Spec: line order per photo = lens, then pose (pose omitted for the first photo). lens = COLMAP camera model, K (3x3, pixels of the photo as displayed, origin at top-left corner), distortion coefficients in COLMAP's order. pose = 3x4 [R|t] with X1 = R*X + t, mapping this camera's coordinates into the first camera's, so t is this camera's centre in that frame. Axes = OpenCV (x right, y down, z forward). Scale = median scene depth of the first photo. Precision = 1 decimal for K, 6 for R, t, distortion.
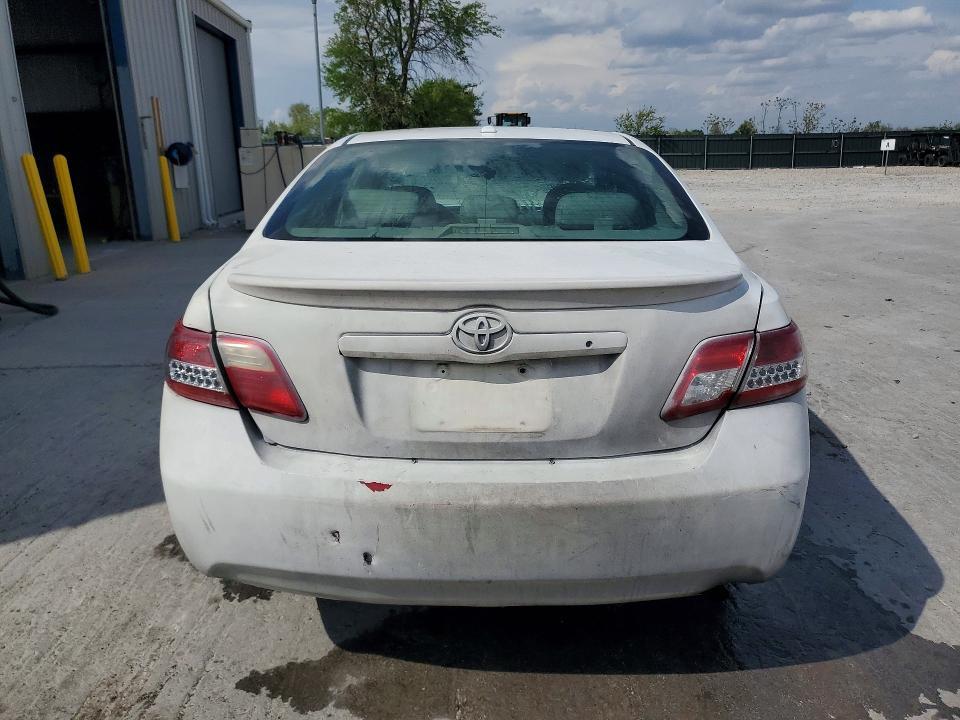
lens RADIAL K [[767.2, 0, 483.5], [0, 767.2, 359.0], [0, 0, 1]] dist [0.008829, -0.009571]
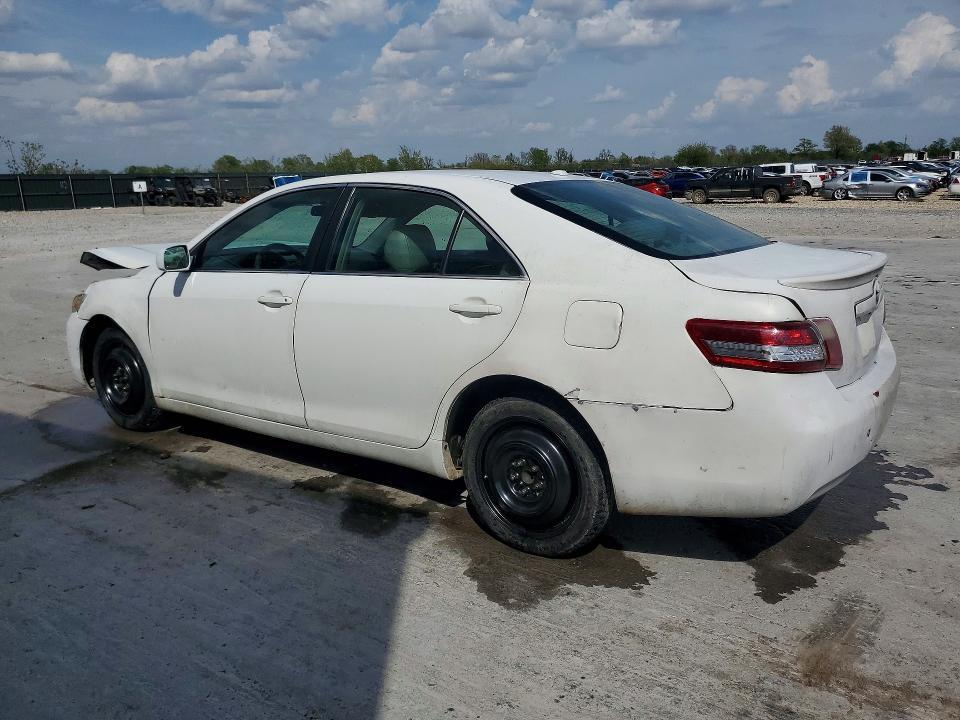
lens RADIAL K [[767.2, 0, 483.5], [0, 767.2, 359.0], [0, 0, 1]] dist [0.008829, -0.009571]
pose [[0.547295, -0.180324, 0.817283, -0.100457], [0.221866, 0.972836, 0.066072, -0.010312], [-0.806996, 0.145167, 0.572436, 0.038583]]
